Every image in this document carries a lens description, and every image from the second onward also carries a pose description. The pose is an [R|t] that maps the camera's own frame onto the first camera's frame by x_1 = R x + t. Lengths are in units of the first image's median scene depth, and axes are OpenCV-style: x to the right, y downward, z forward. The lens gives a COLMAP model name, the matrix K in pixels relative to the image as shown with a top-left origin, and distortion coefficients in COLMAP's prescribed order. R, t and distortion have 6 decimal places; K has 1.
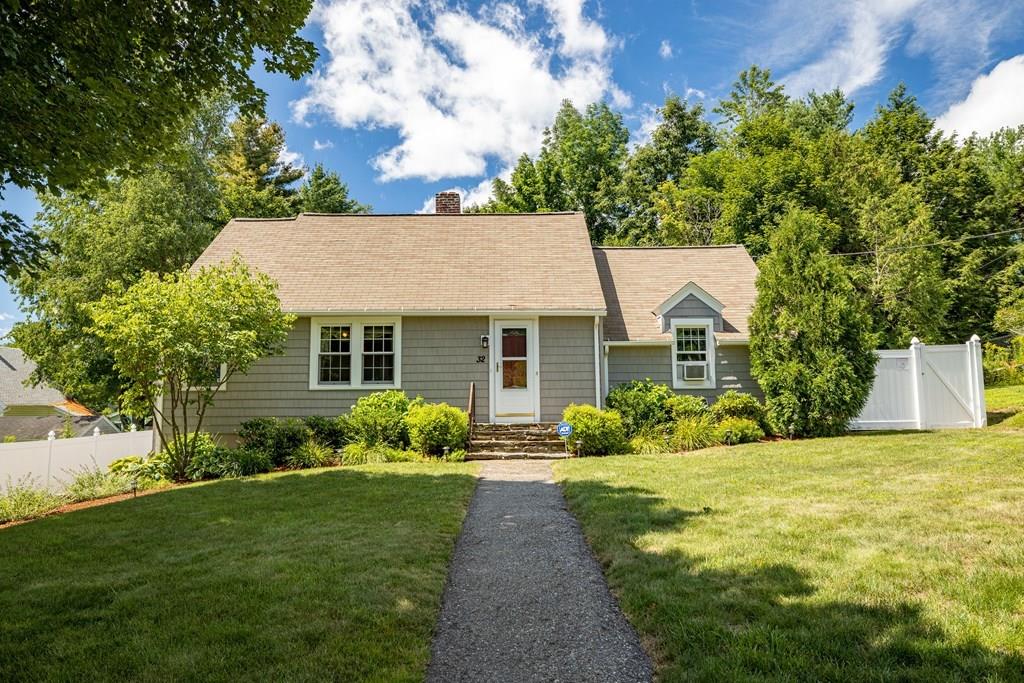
lens RADIAL K [[683.9, 0, 501.0], [0, 683.9, 348.3], [0, 0, 1]] dist [0.000105, 0.002325]
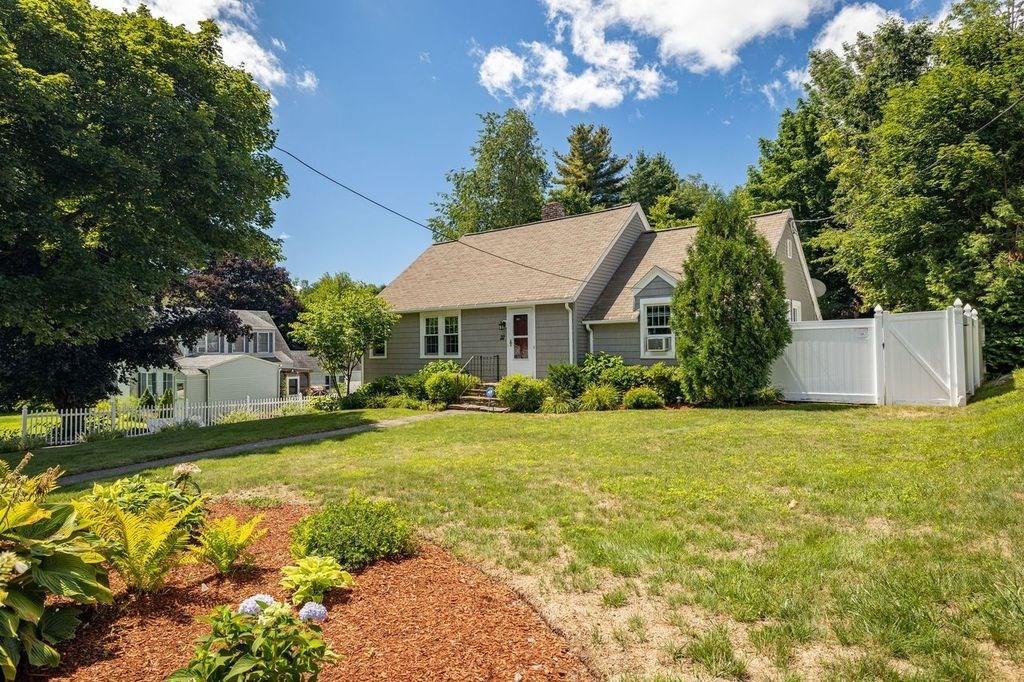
lens RADIAL K [[593.6, 0, 507.5], [0, 593.6, 345.1], [0, 0, 1]] dist [0.003570, -0.000417]
pose [[0.773049, -0.007081, -0.634307, 0.750839], [0.063574, 0.995768, 0.066363, -0.048682], [0.631153, -0.091627, 0.770227, 0.063839]]
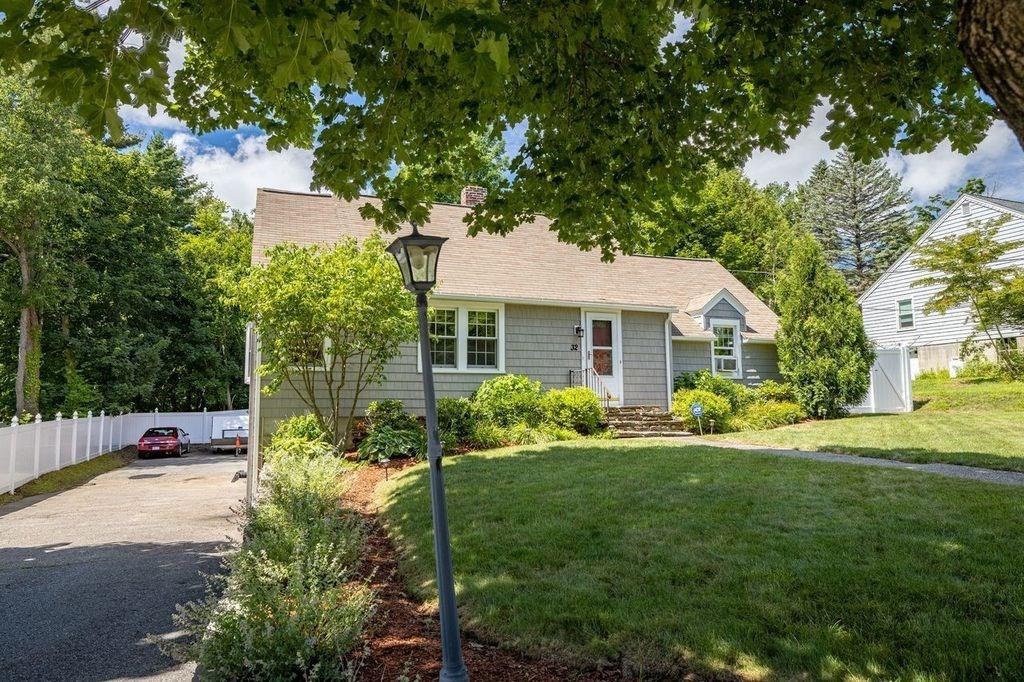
lens RADIAL K [[683.9, 0, 503.9], [0, 683.9, 345.0], [0, 0, 1]] dist [0.000105, 0.002325]
pose [[0.936814, 0.035349, 0.348038, -0.504117], [-0.032807, 0.999375, -0.013198, 0.029757], [-0.348287, 0.000946, 0.937387, 0.033238]]
